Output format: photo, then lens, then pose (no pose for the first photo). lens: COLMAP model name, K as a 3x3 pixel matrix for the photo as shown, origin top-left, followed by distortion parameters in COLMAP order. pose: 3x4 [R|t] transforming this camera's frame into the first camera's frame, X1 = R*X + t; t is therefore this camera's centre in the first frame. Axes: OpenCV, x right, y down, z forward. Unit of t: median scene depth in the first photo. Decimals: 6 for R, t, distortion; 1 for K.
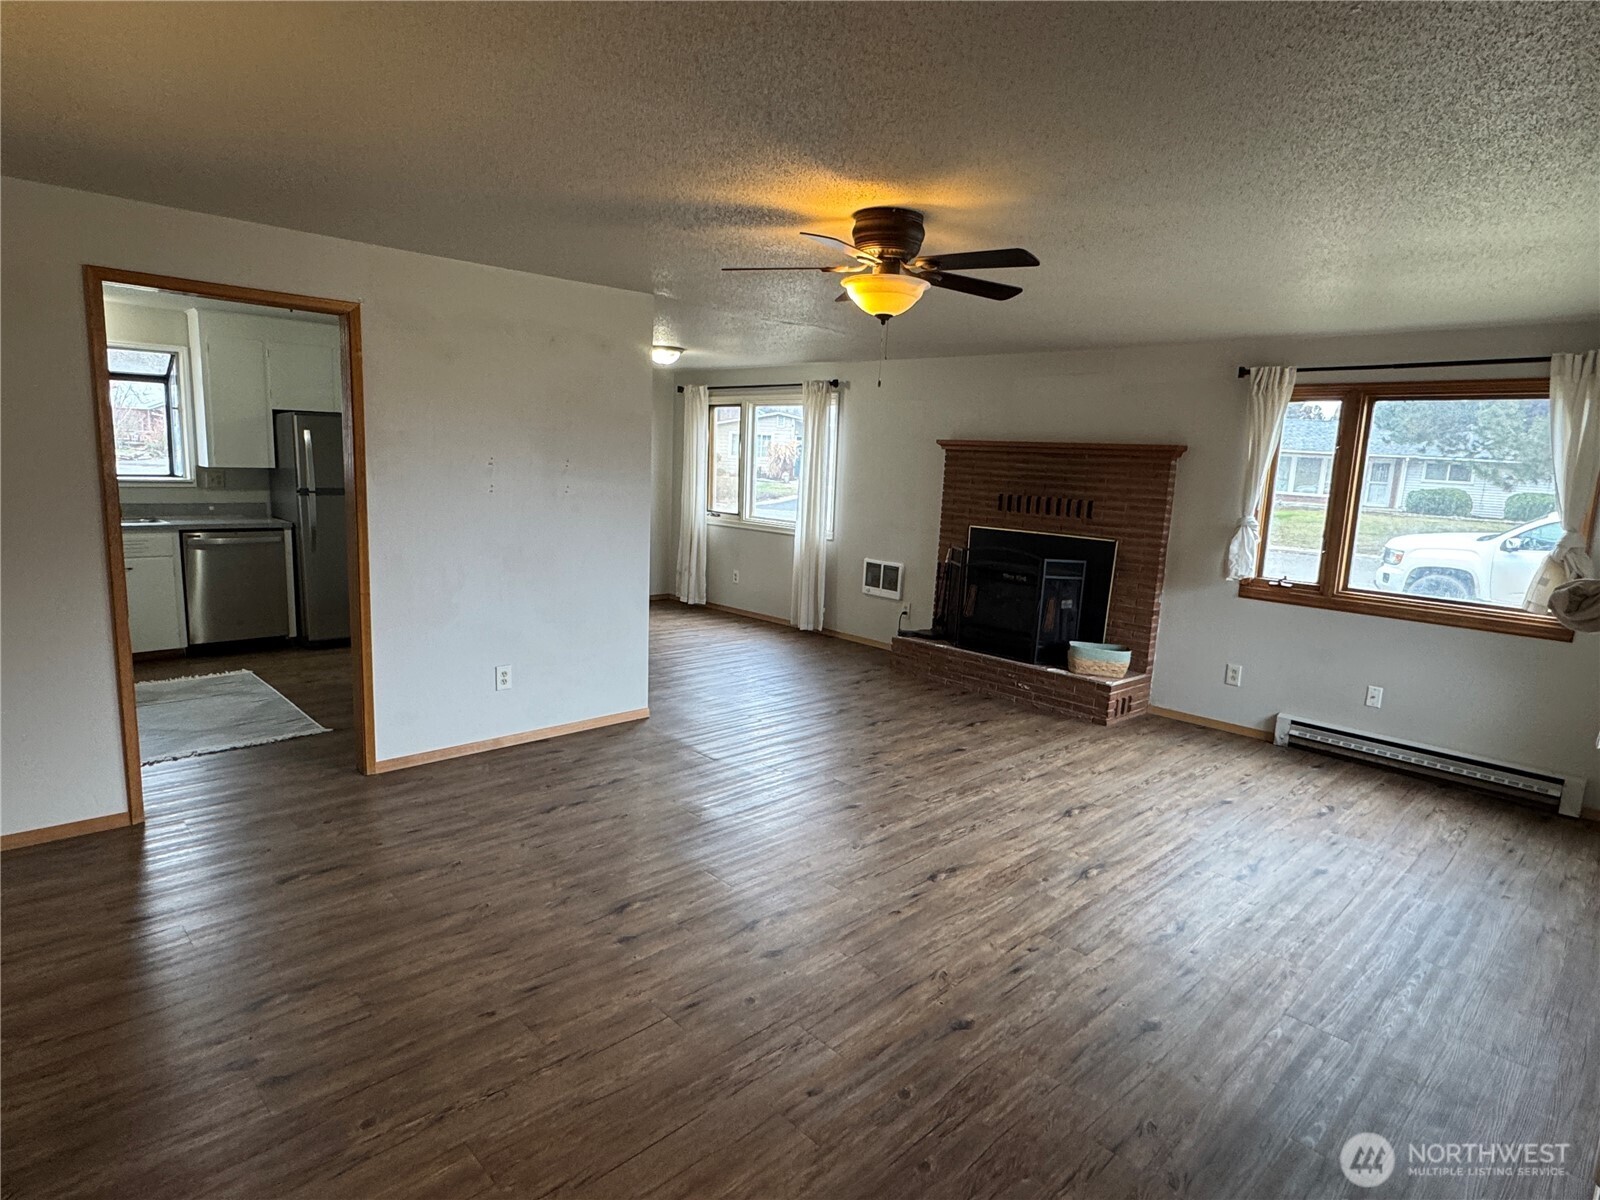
lens RADIAL K [[895.1, 0, 796.7], [0, 895.1, 600.6], [0, 0, 1]] dist [-0.001664, -0.000799]
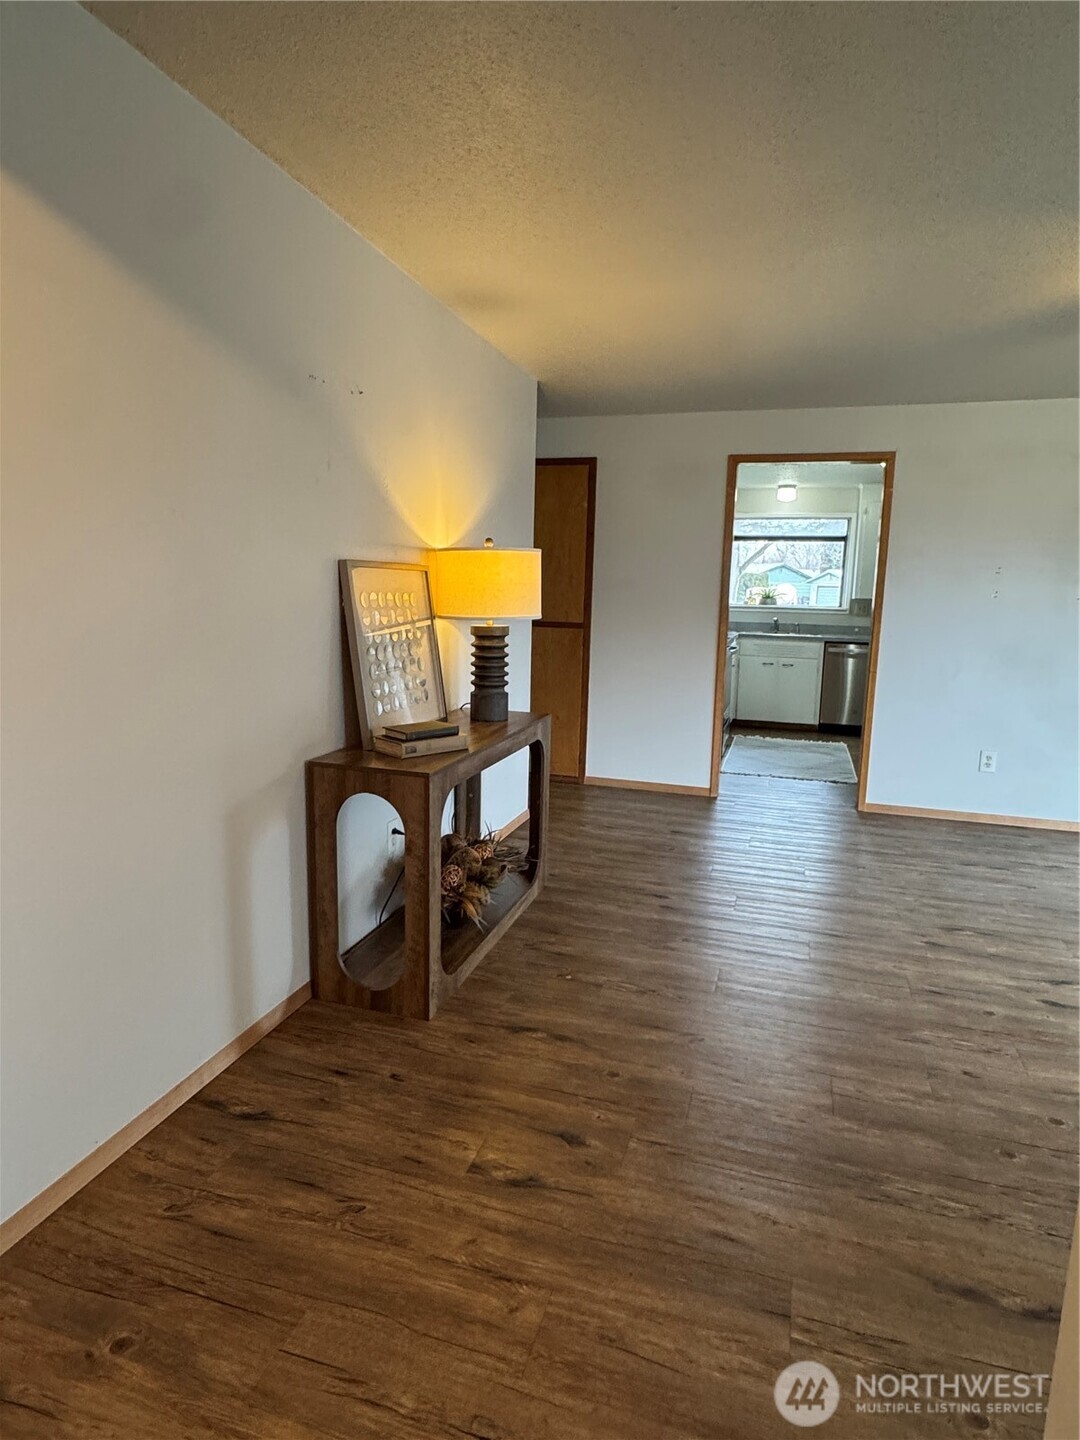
lens RADIAL K [[805.6, 0, 549.3], [0, 805.6, 718.2], [0, 0, 1]] dist [-0.001664, -0.000799]
pose [[0.485177, 0.105099, -0.868077, 0.244268], [-0.146046, 0.988546, 0.038057, 0.063810], [0.862134, 0.108315, 0.494968, 0.004812]]
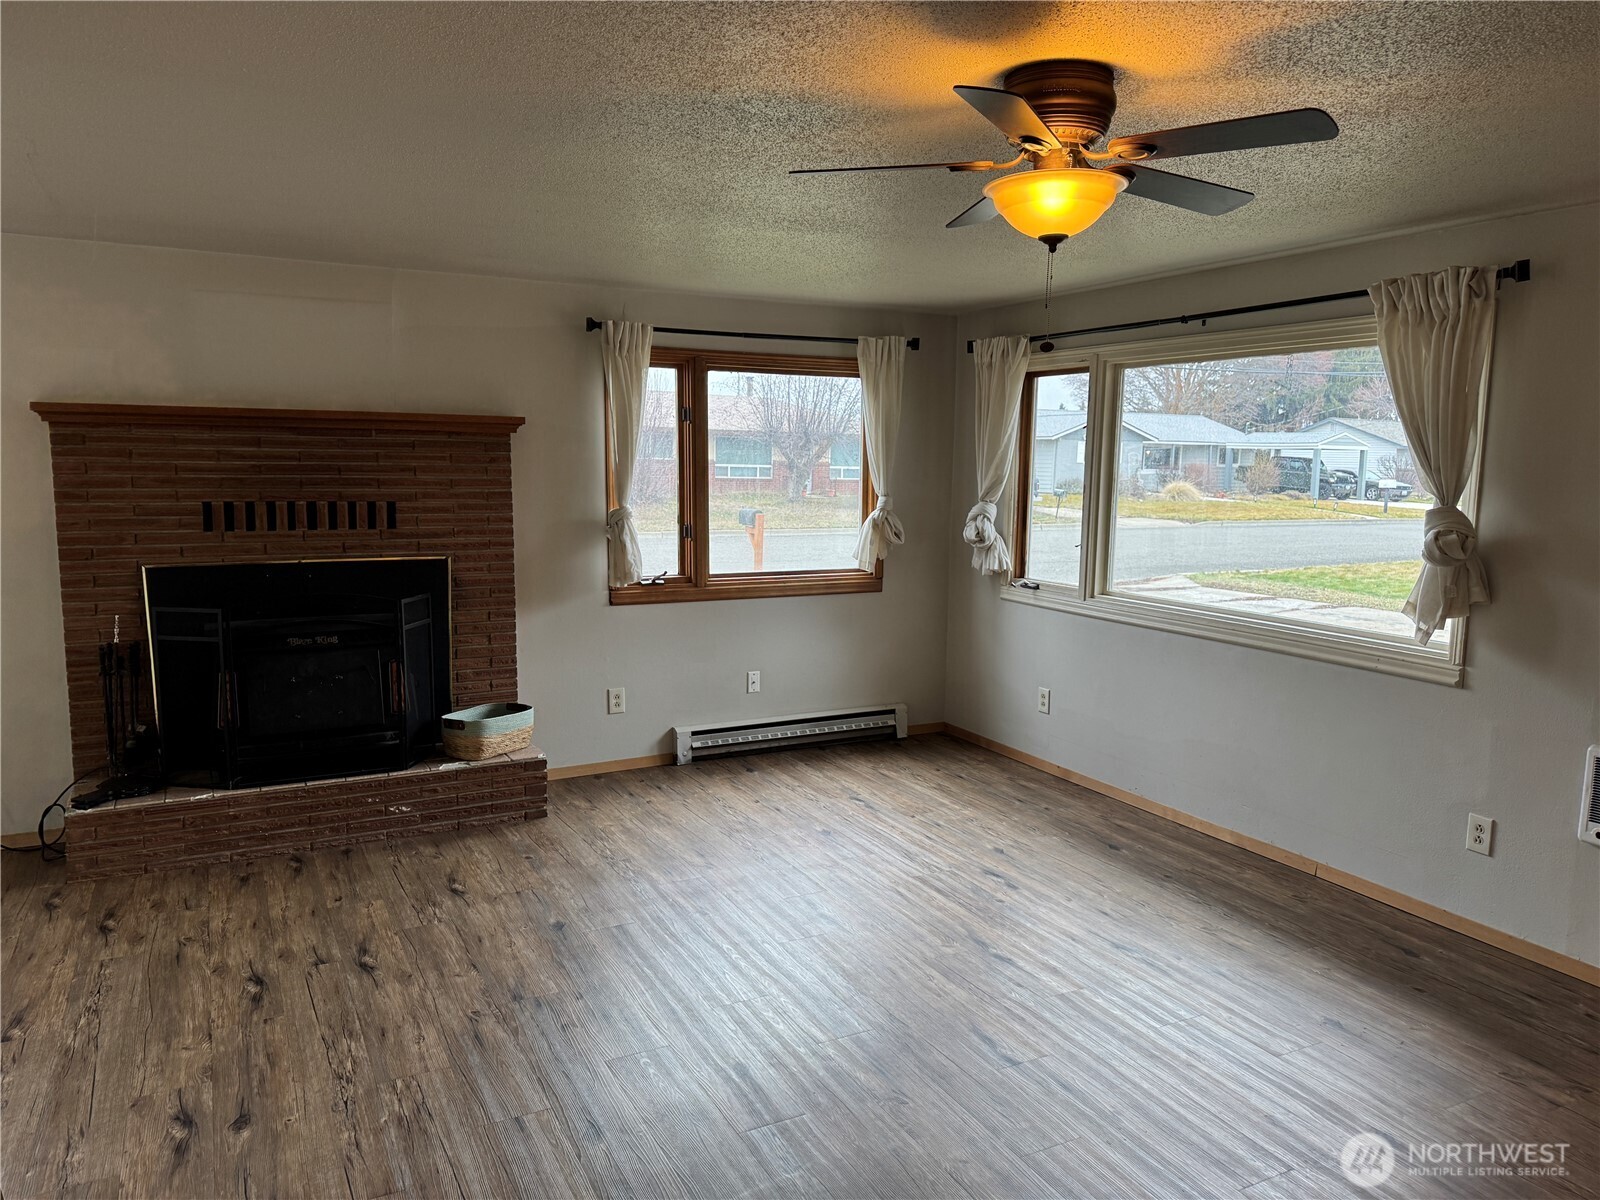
lens RADIAL K [[1118.1, 0, 799.6], [0, 1118.1, 605.3], [0, 0, 1]] dist [0.138483, -0.226692]
pose [[0.282258, -0.168286, 0.944463, -0.424959], [0.152544, 0.979841, 0.129002, -0.111281], [-0.947133, 0.107661, 0.302239, 0.540013]]
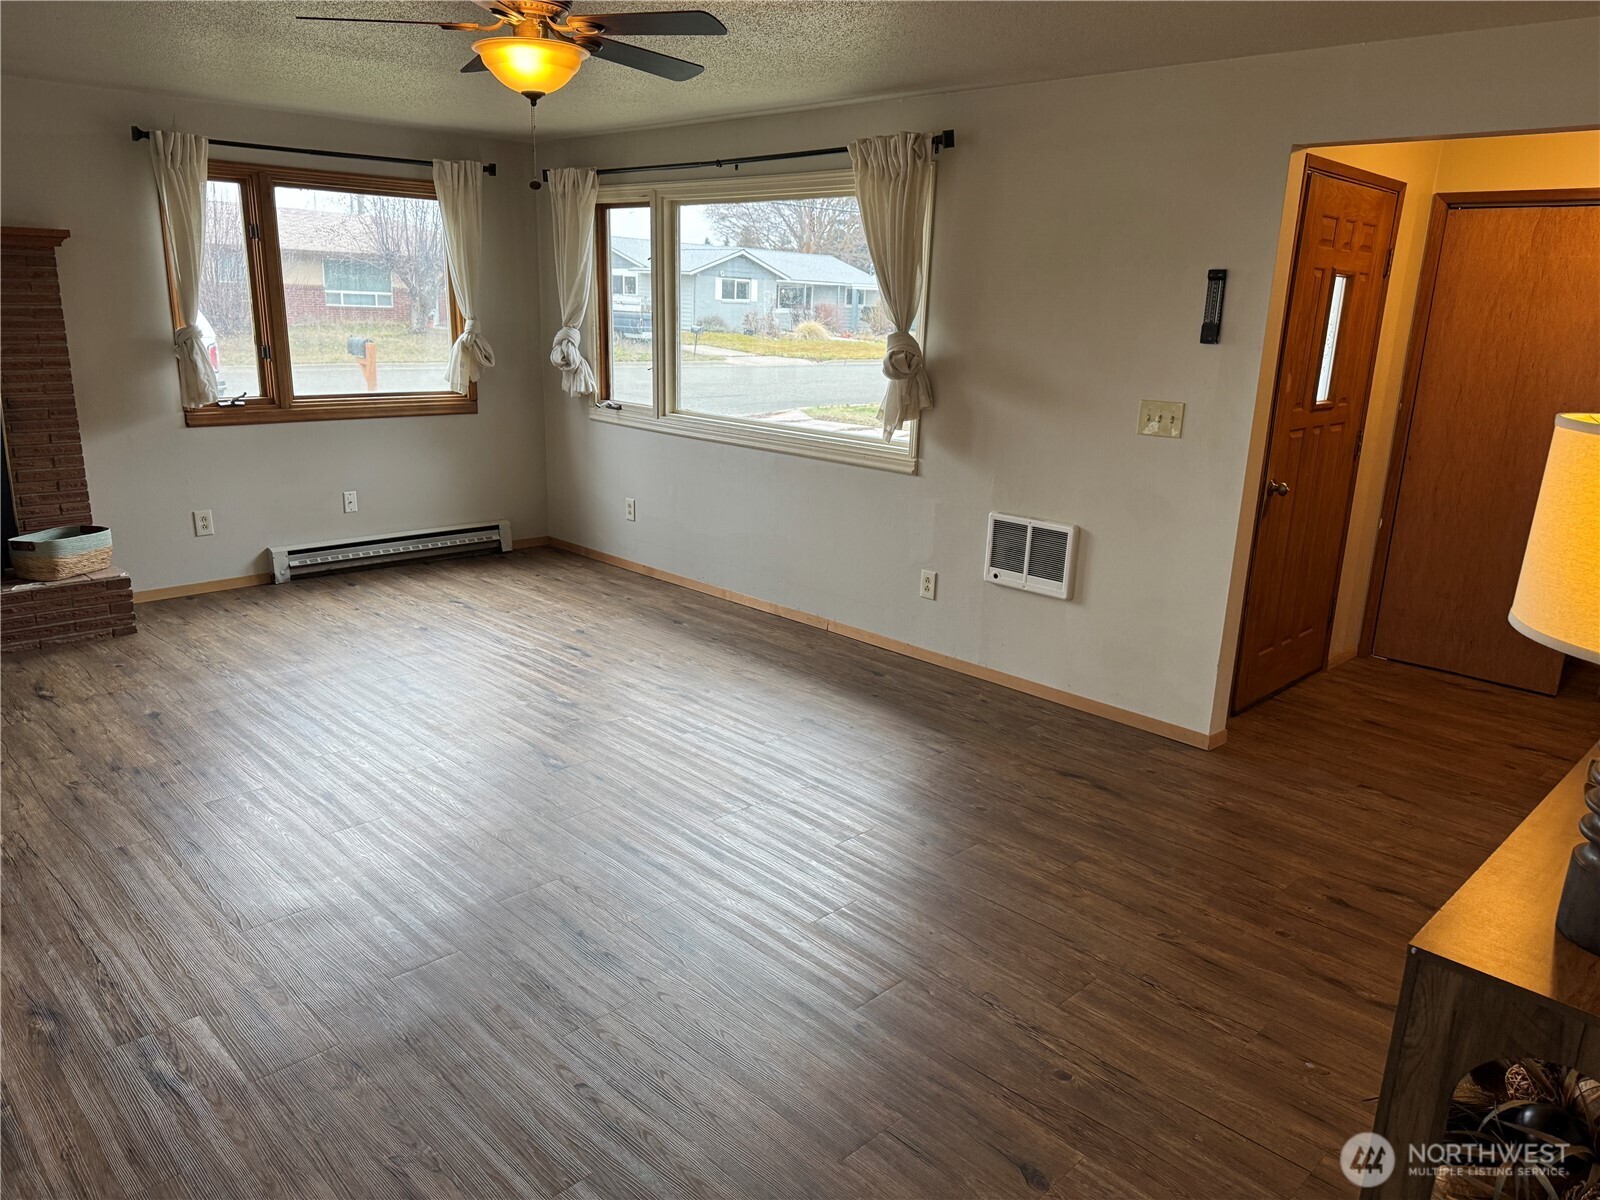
lens RADIAL K [[1118.1, 0, 799.6], [0, 1118.1, 605.3], [0, 0, 1]] dist [0.138483, -0.226692]
pose [[-0.015460, -0.306174, 0.951850, -0.553028], [0.127005, 0.943652, 0.305599, -0.098438], [-0.991782, 0.125614, 0.024297, 0.454752]]
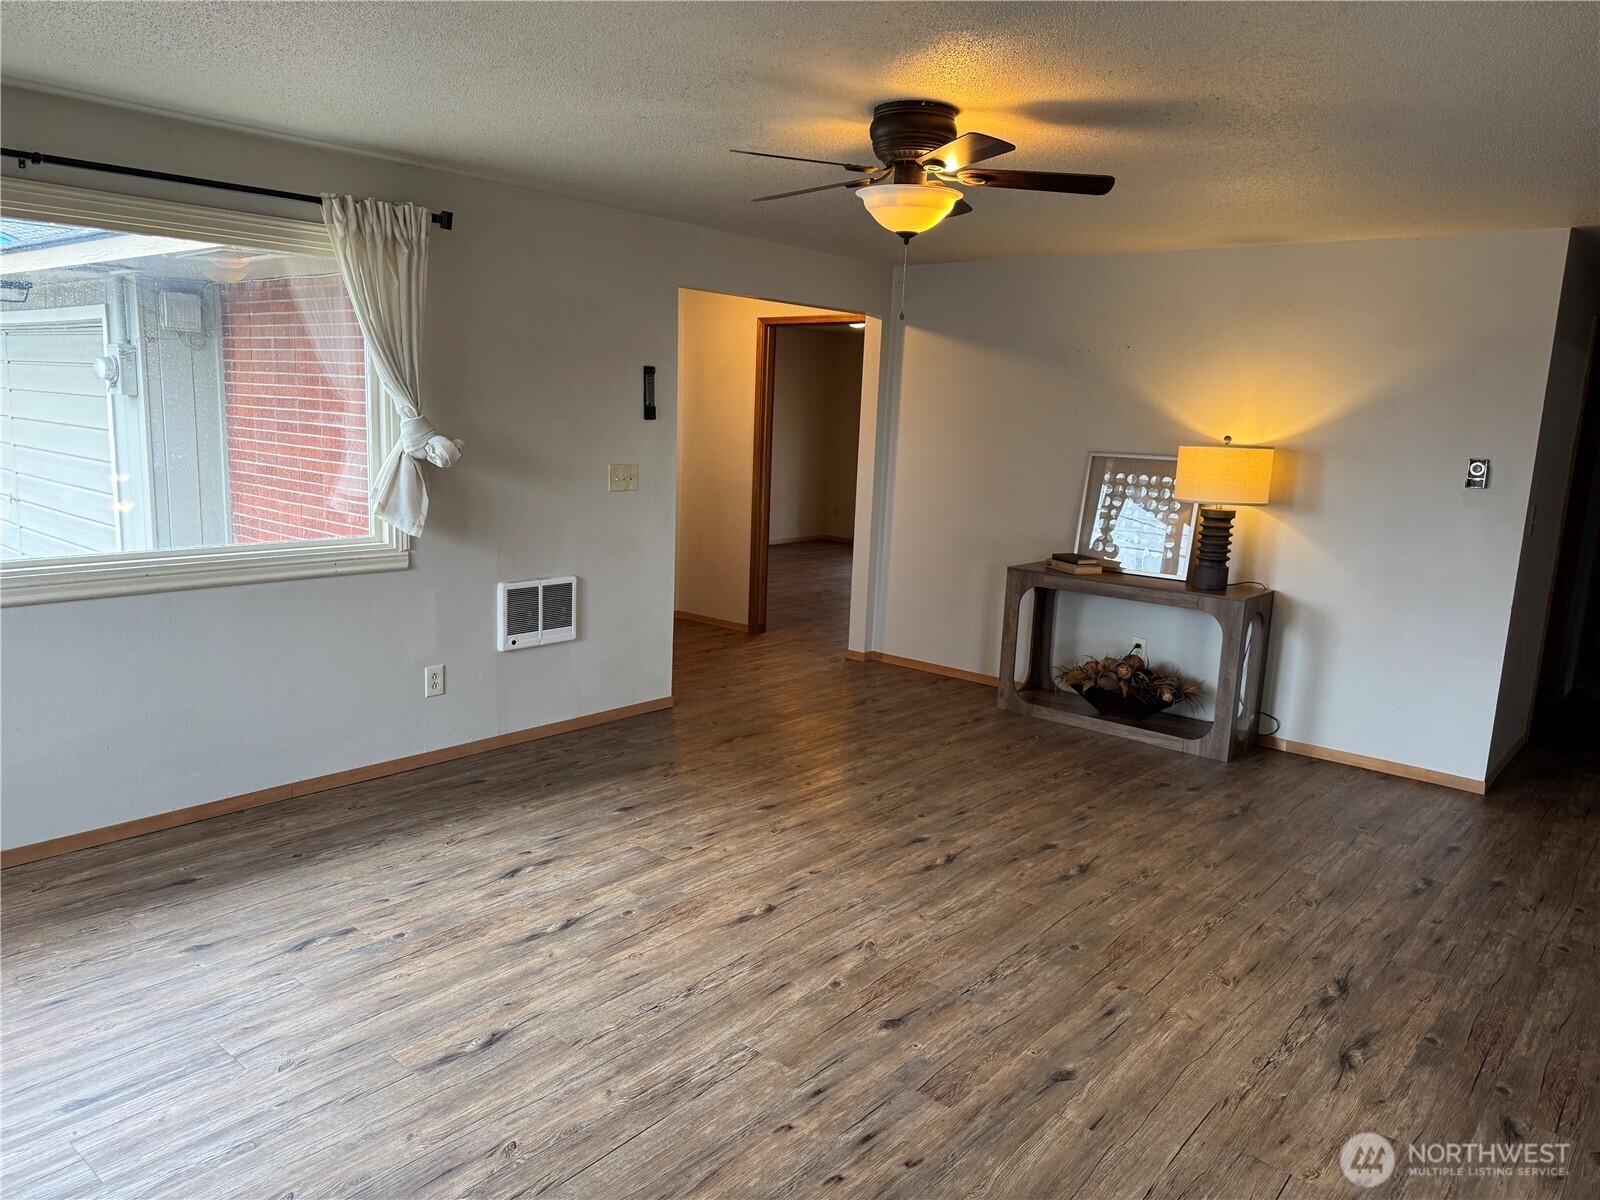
lens RADIAL K [[1118.1, 0, 799.6], [0, 1118.1, 605.3], [0, 0, 1]] dist [0.138483, -0.226692]
pose [[-0.991164, -0.069732, -0.112831, 0.166100], [-0.103605, 0.938171, 0.330306, -0.188401], [0.082822, 0.339077, -0.937106, 1.193992]]
